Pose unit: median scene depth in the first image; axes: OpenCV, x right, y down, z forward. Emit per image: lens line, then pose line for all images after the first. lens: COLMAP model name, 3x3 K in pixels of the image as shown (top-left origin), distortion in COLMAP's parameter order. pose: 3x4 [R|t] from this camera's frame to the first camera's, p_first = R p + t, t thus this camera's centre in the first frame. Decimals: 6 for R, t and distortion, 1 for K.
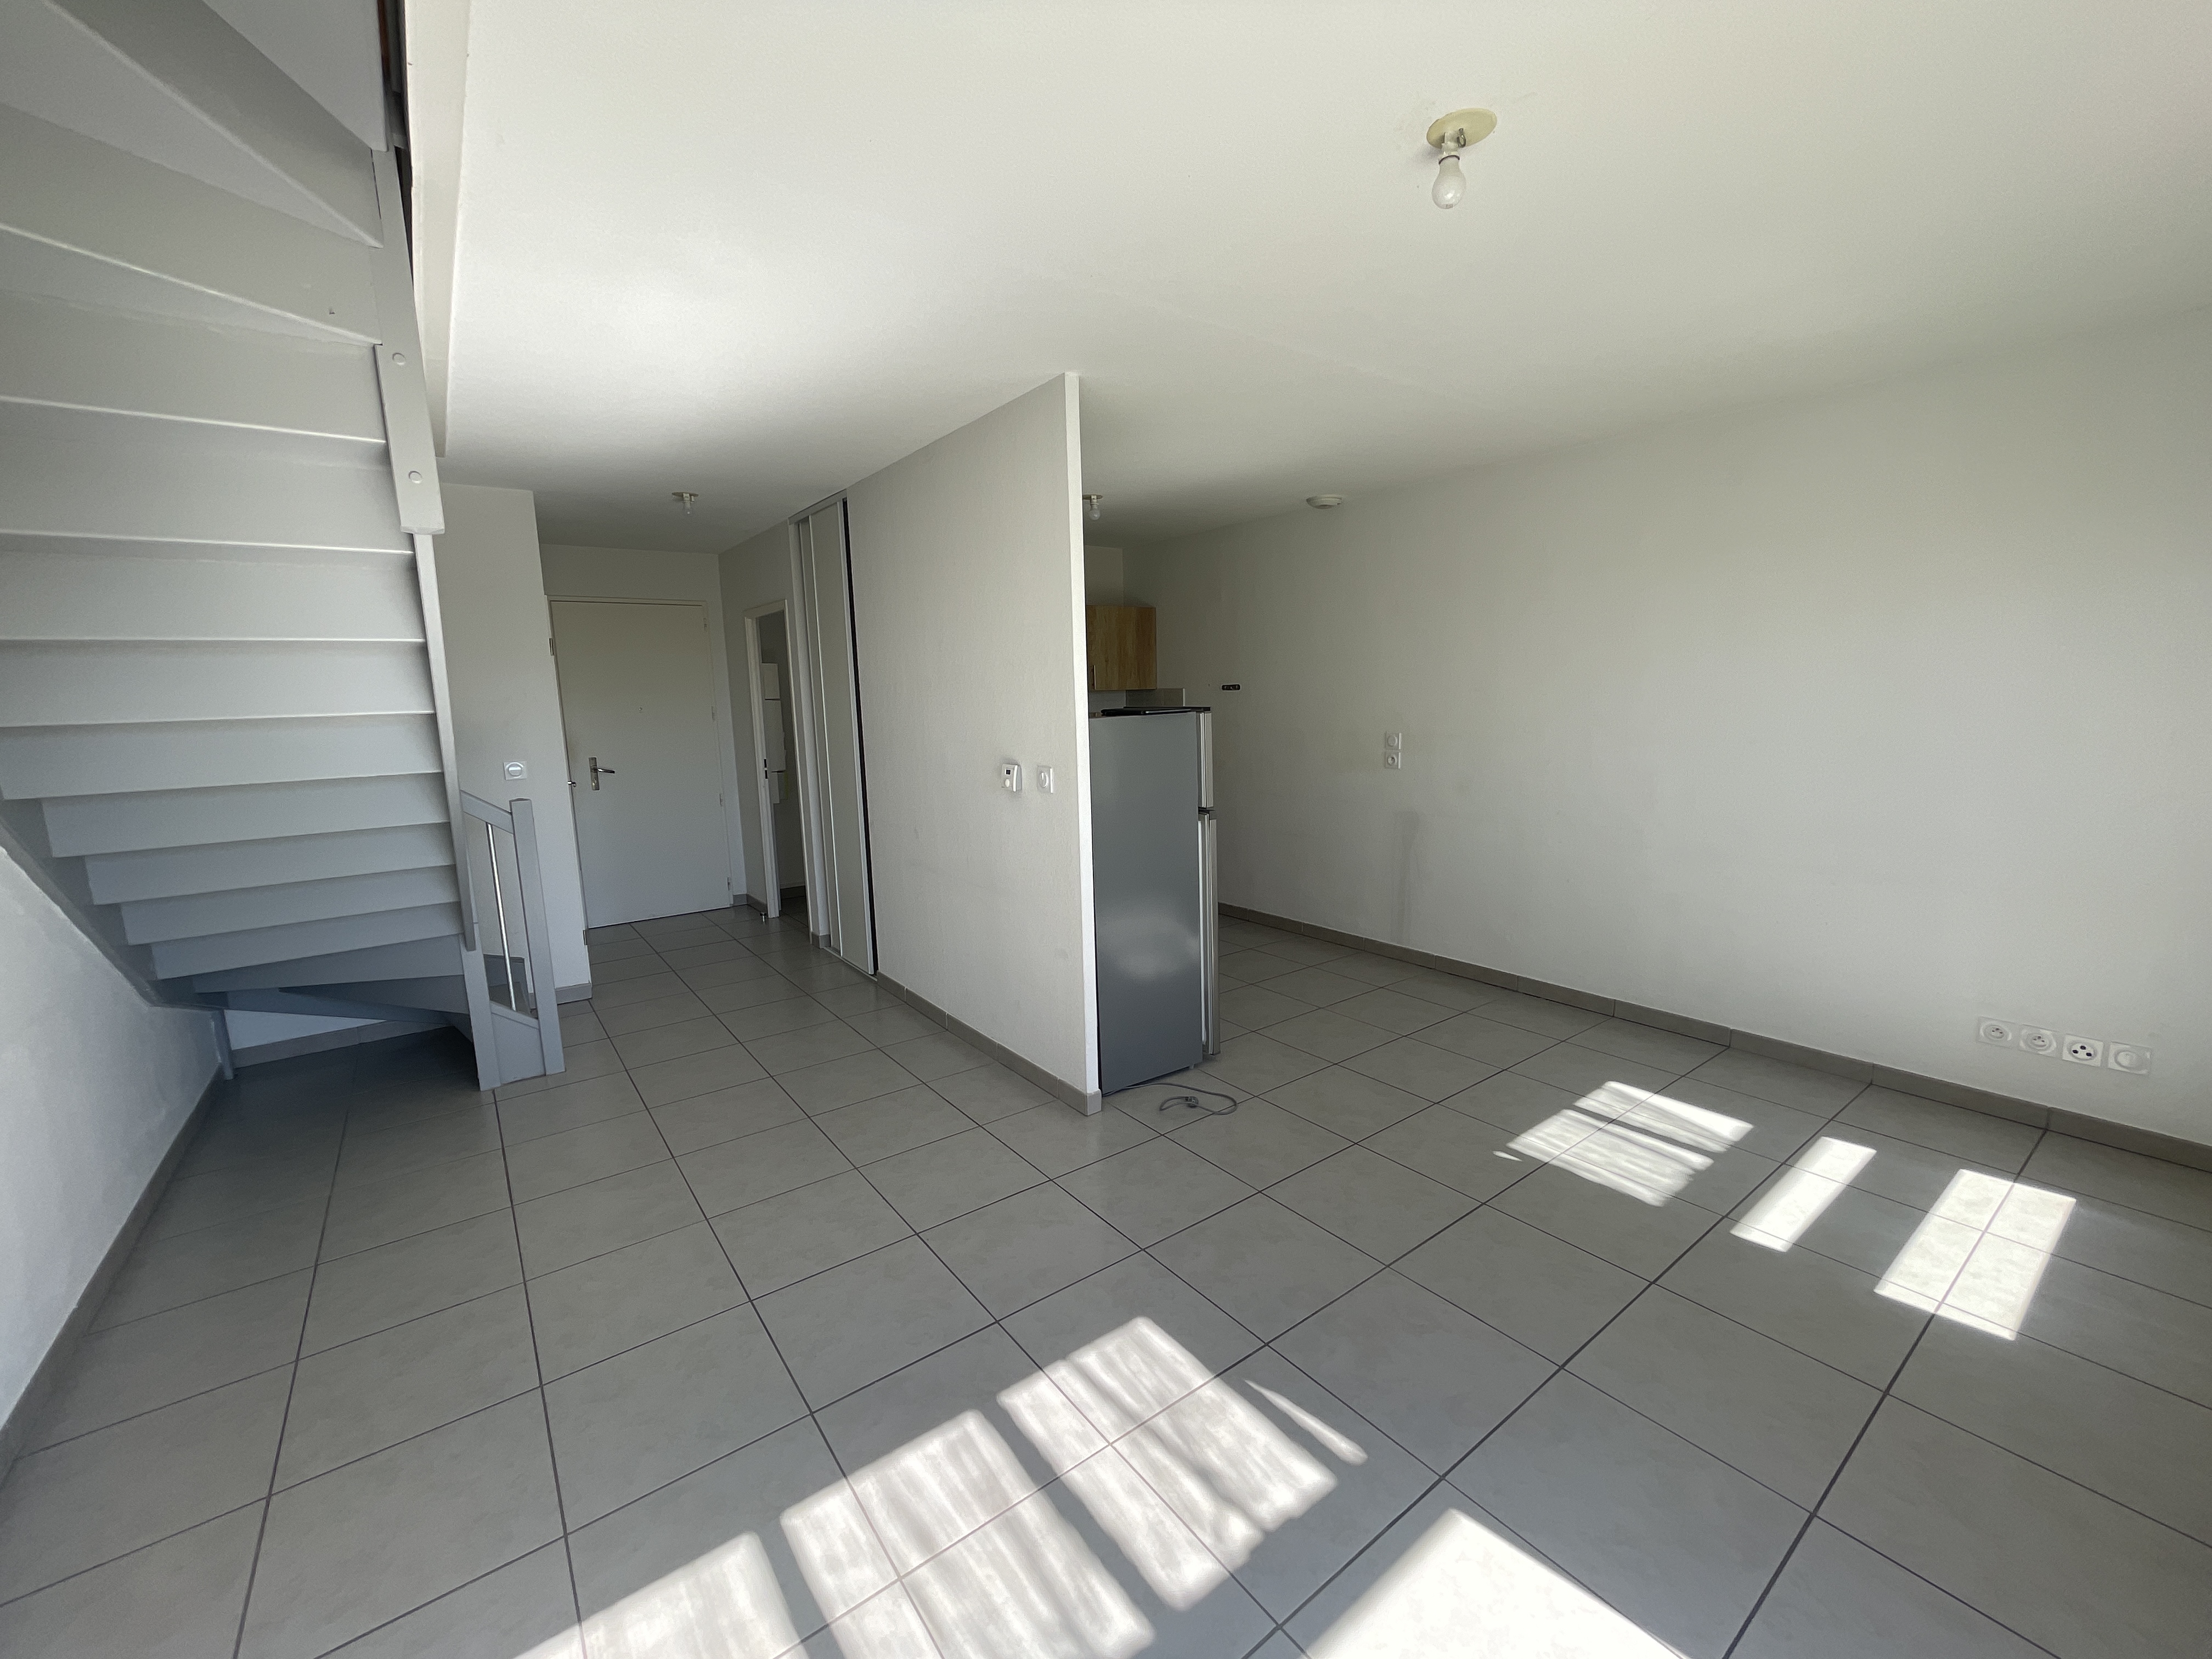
lens RADIAL K [[894.3, 0, 1106.0], [0, 894.3, 829.5], [0, 0, 1]] dist [0.000122, 0.000022]
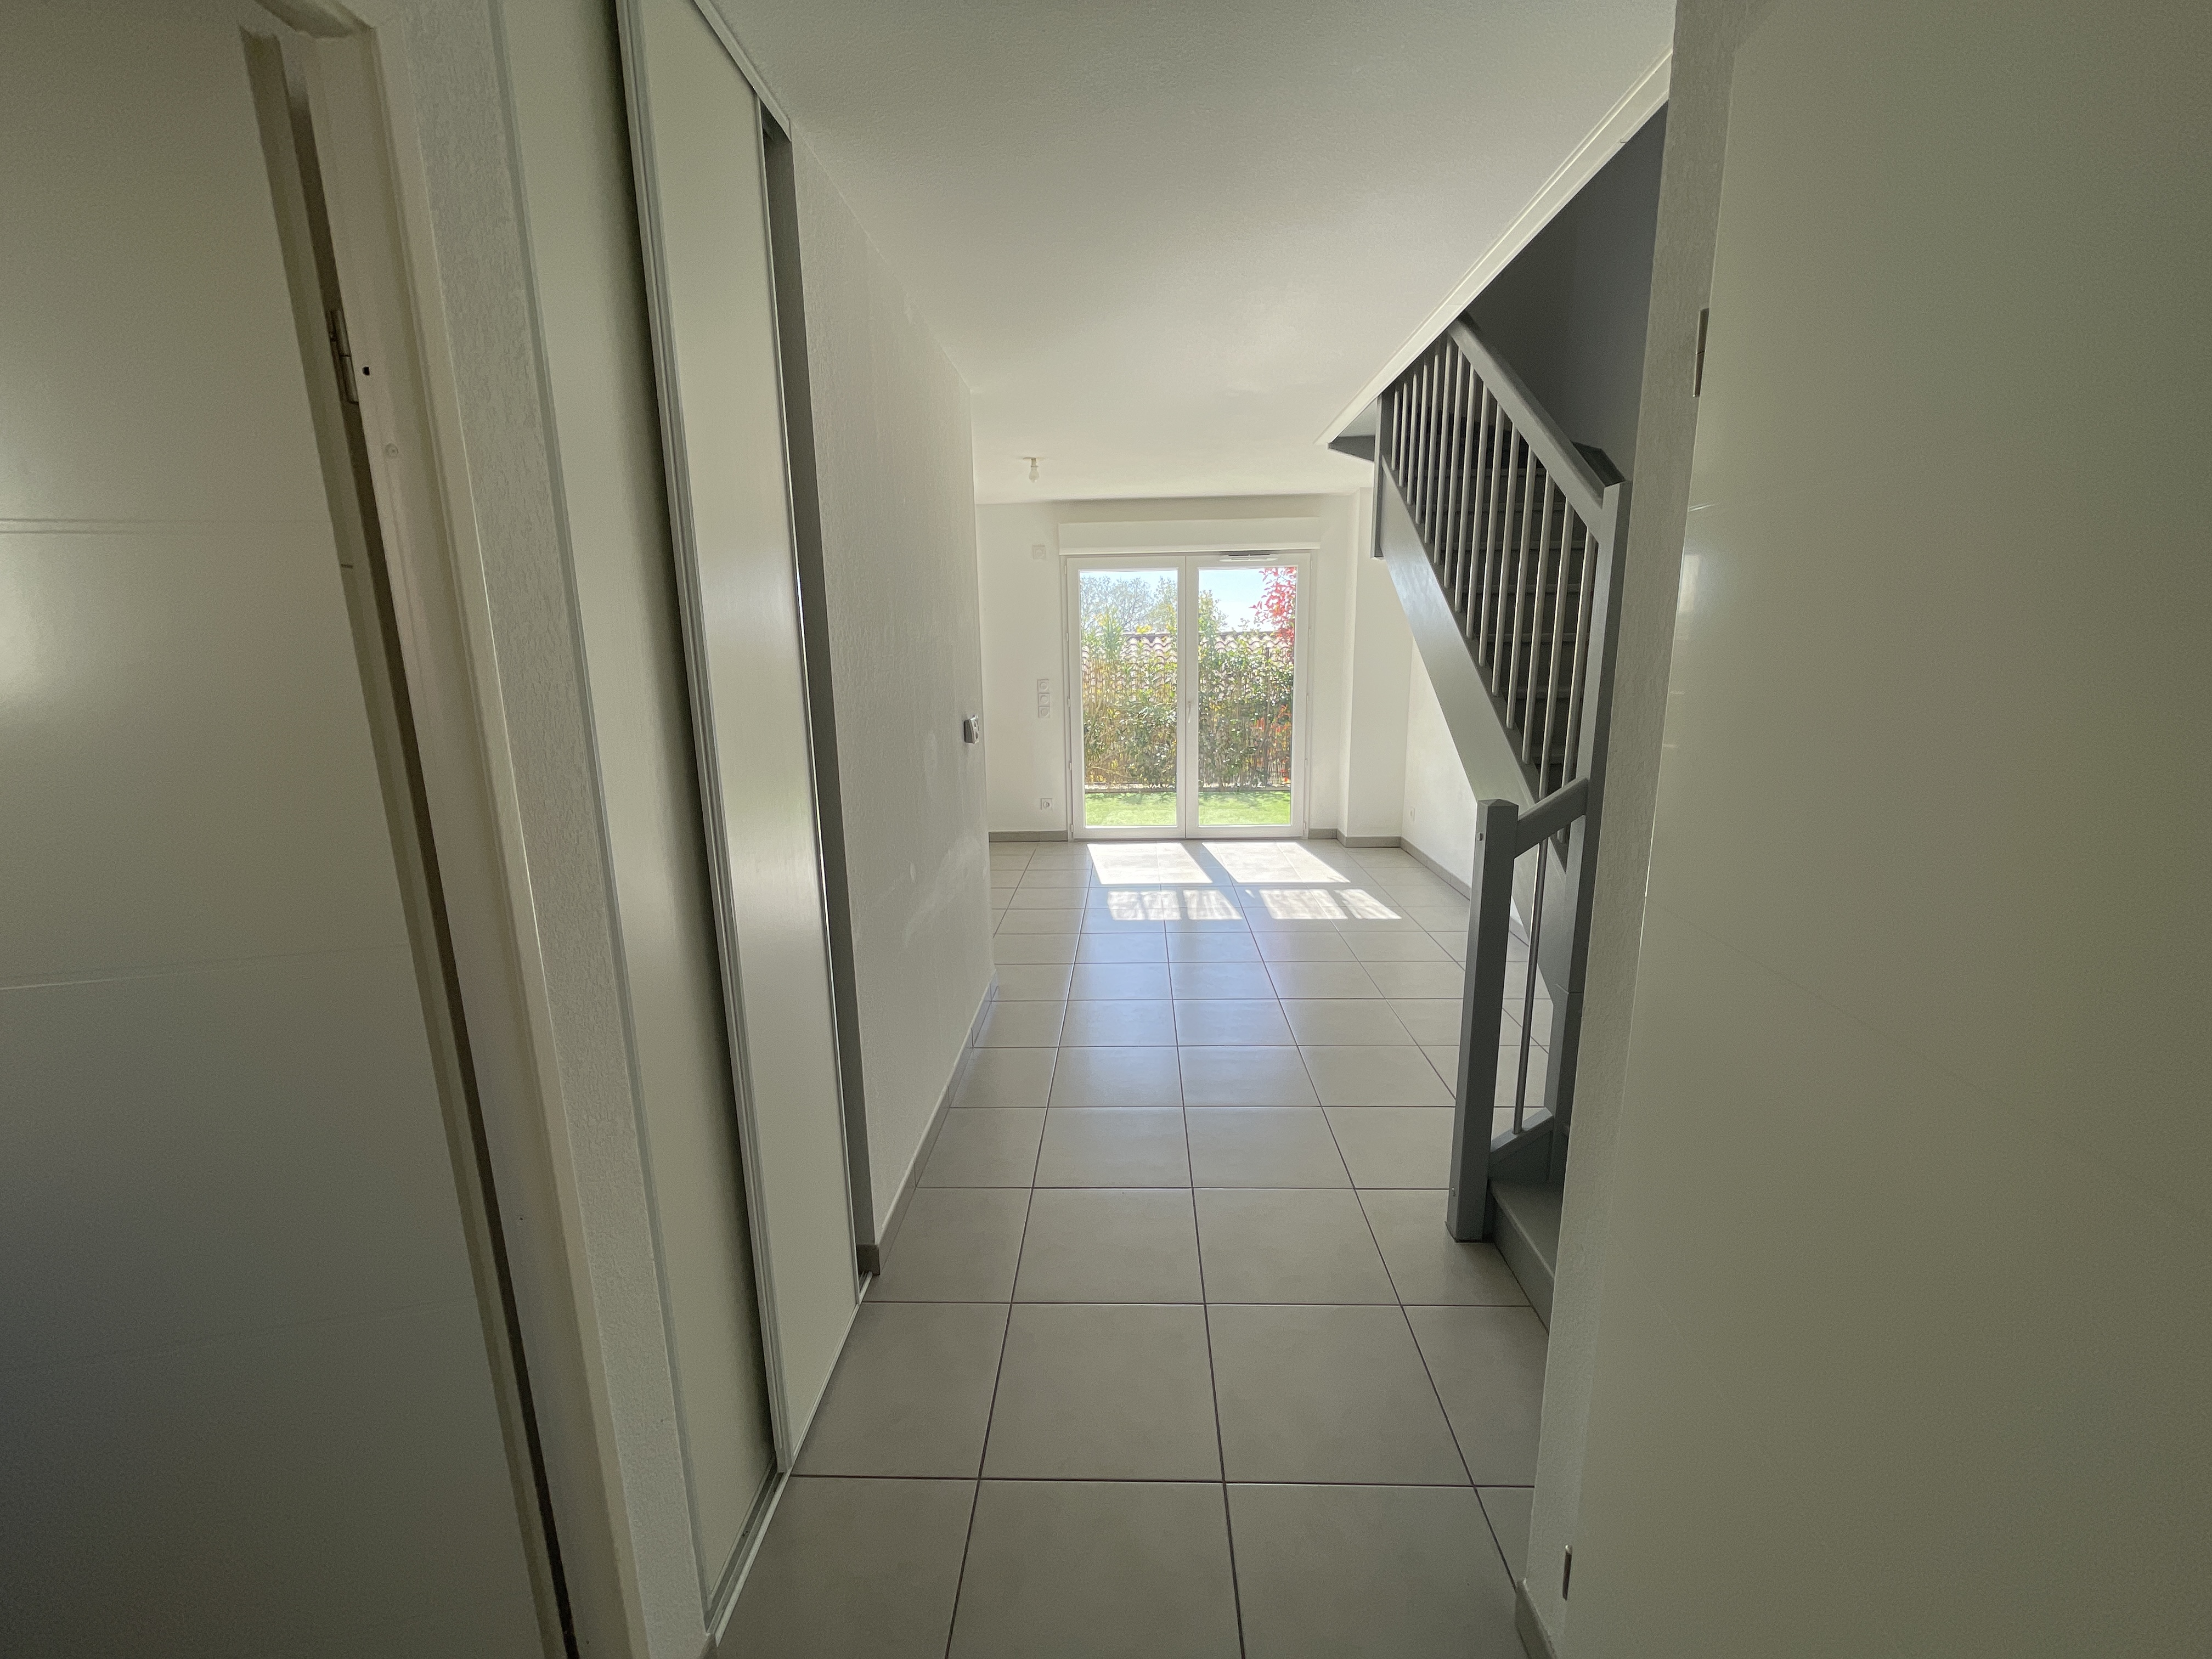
lens RADIAL K [[894.3, 0, 1106.0], [0, 894.3, 829.5], [0, 0, 1]] dist [0.000122, 0.000022]
pose [[-0.783916, -0.094875, 0.613575, -1.734071], [0.128973, 0.941814, 0.310407, -0.504445], [-0.607324, 0.322467, -0.726067, 3.350498]]
